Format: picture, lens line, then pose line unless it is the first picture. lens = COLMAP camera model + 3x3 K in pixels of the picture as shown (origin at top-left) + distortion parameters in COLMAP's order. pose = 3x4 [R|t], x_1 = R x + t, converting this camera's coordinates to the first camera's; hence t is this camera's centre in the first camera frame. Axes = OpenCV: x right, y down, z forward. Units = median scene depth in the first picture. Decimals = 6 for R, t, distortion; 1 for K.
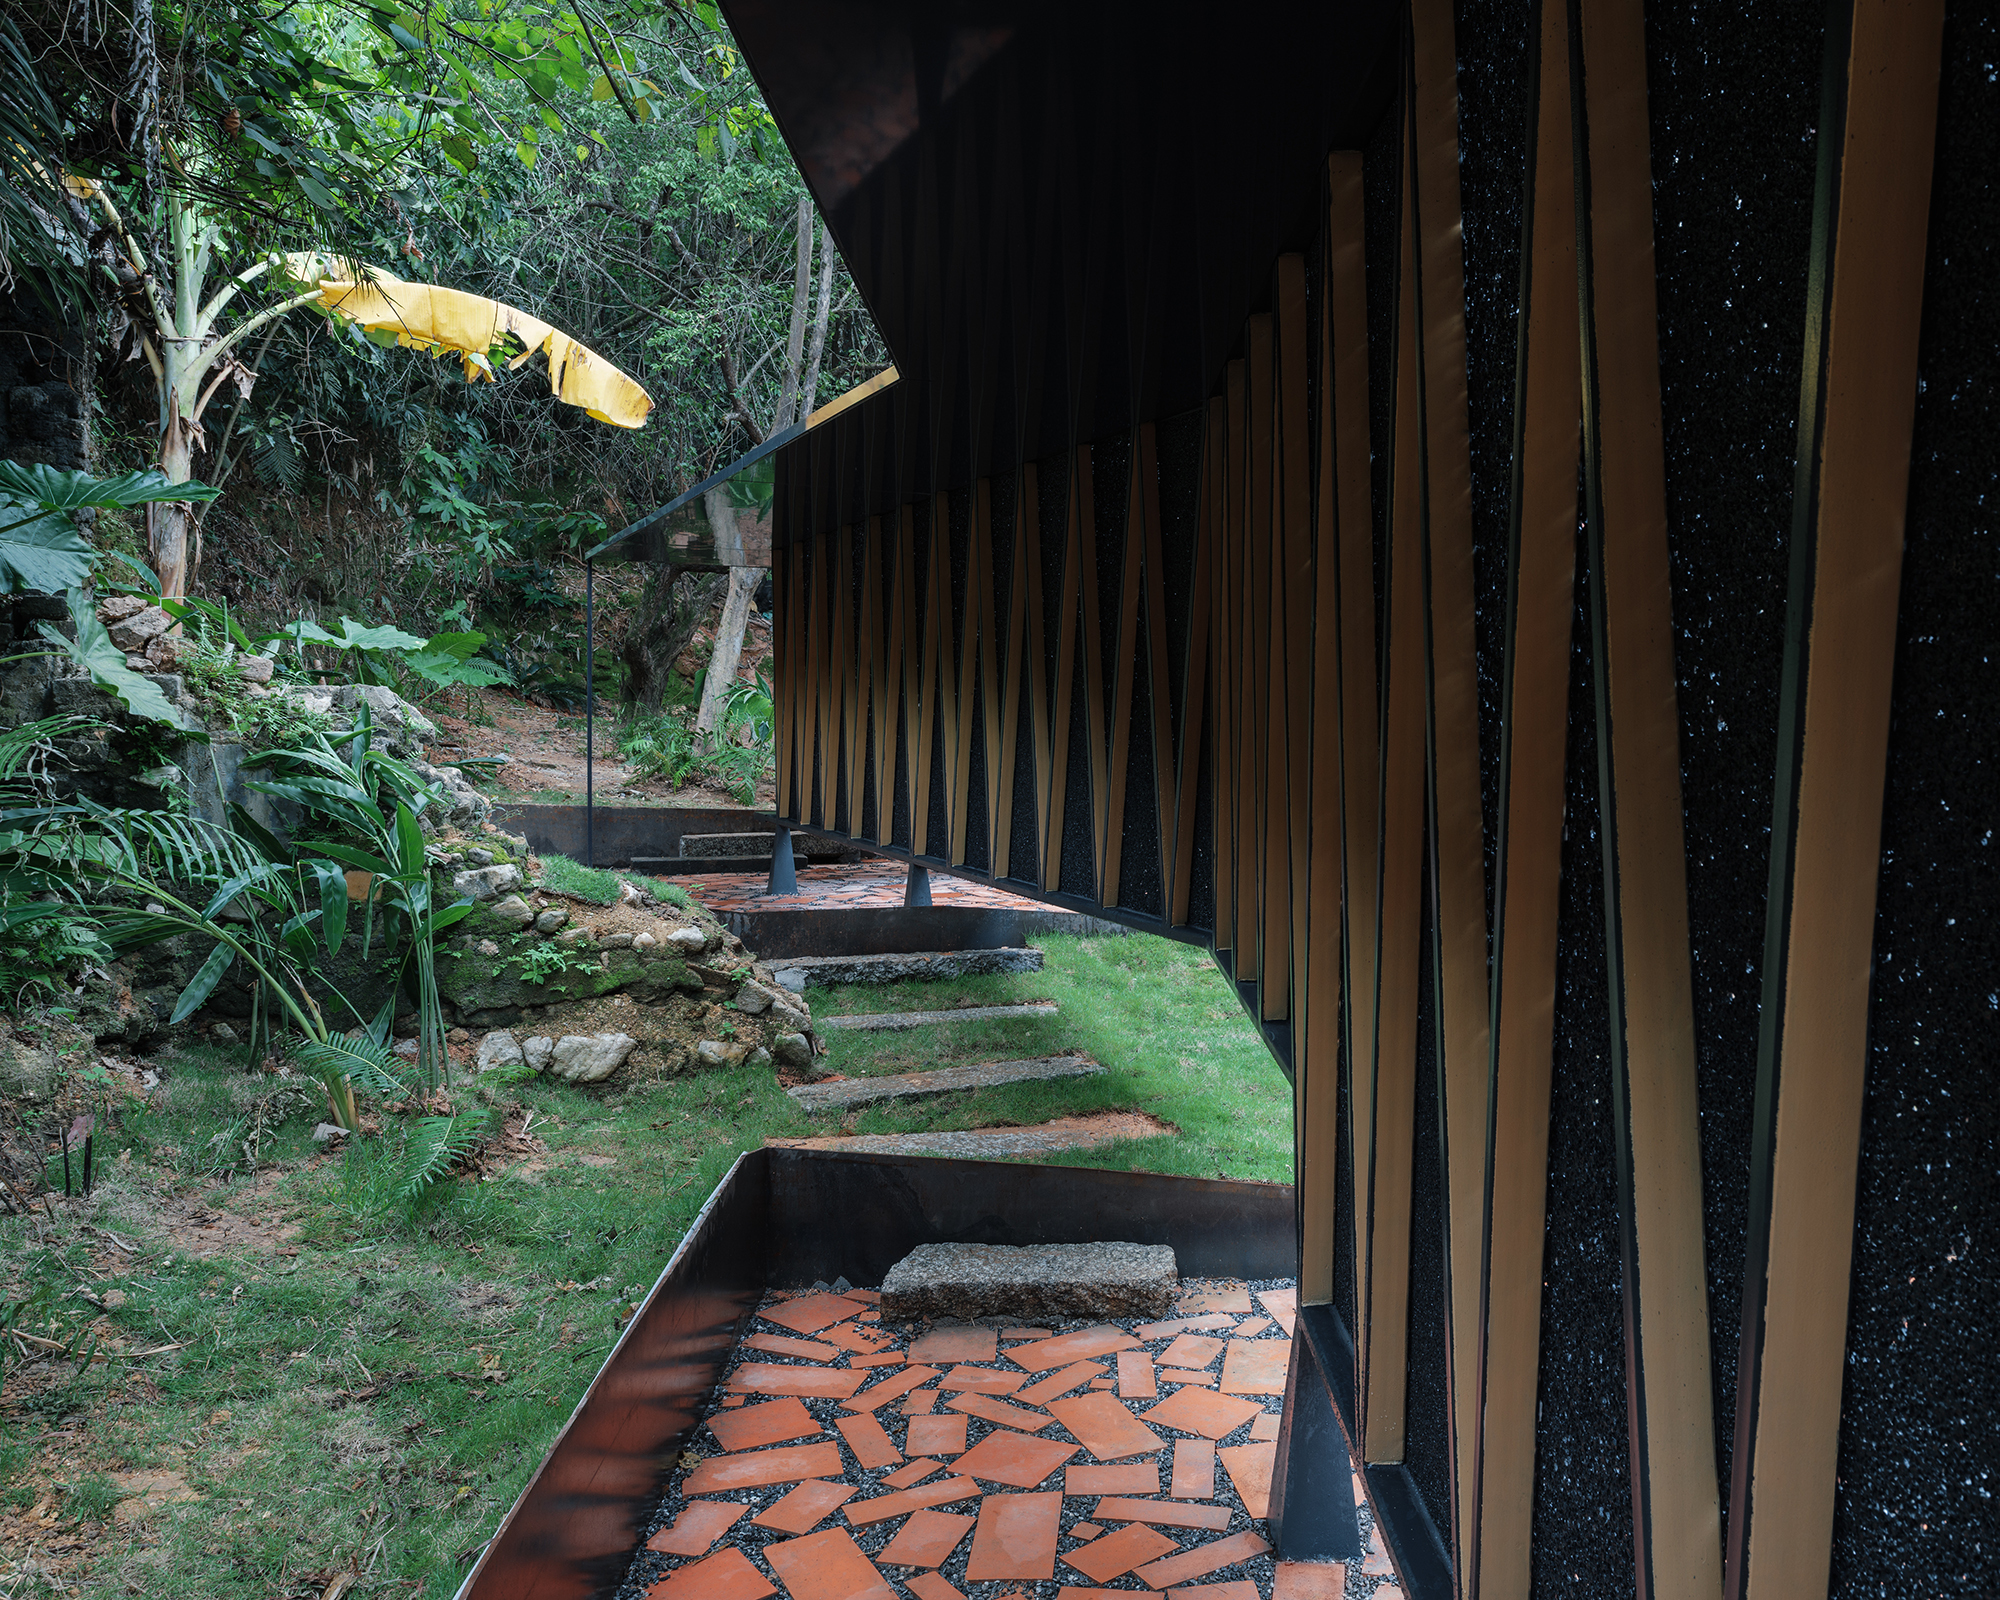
lens RADIAL K [[682.2, 0, 1001.6], [0, 682.2, 719.9], [0, 0, 1]] dist [0.006217, -0.000008]
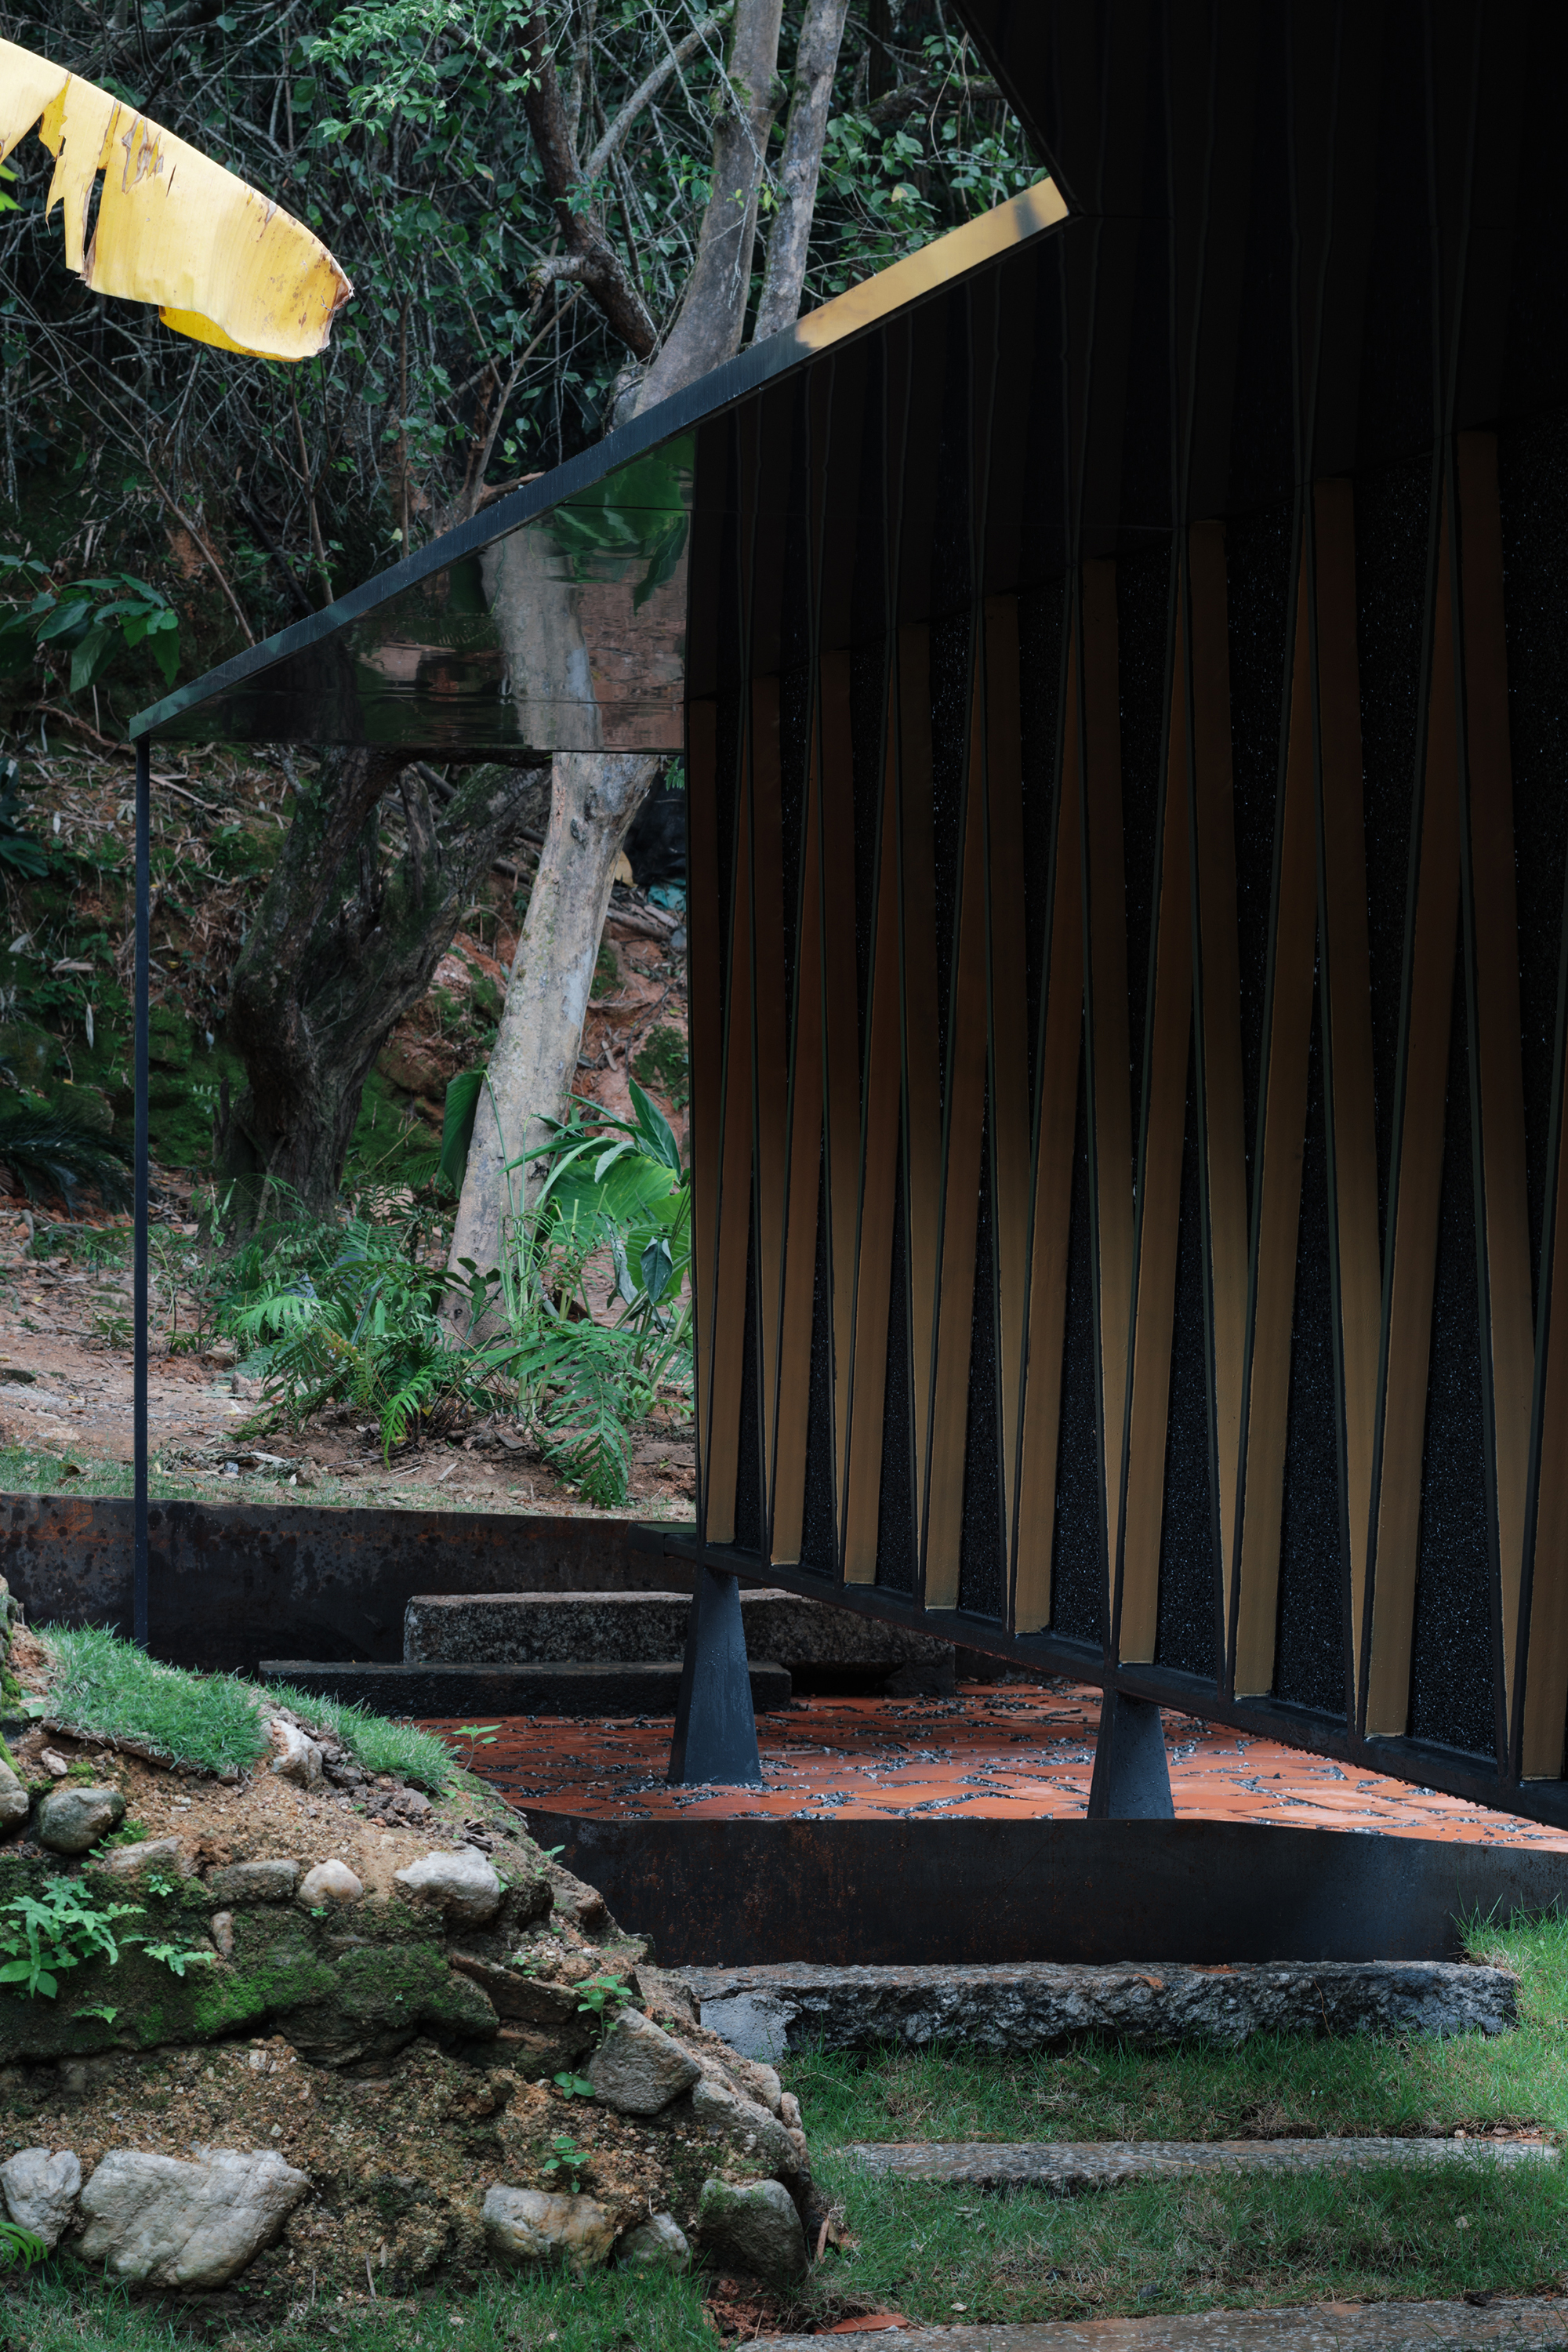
lens RADIAL K [[3860.9, 0, 784.0], [0, 3860.9, 1176.0], [0, 0, 1]] dist [-0.088331, 0.031205]
pose [[0.966419, -0.000553, -0.256972, 0.178325], [-0.002349, 0.999937, -0.010987, -0.008447], [0.256961, 0.011222, 0.966356, -0.758751]]
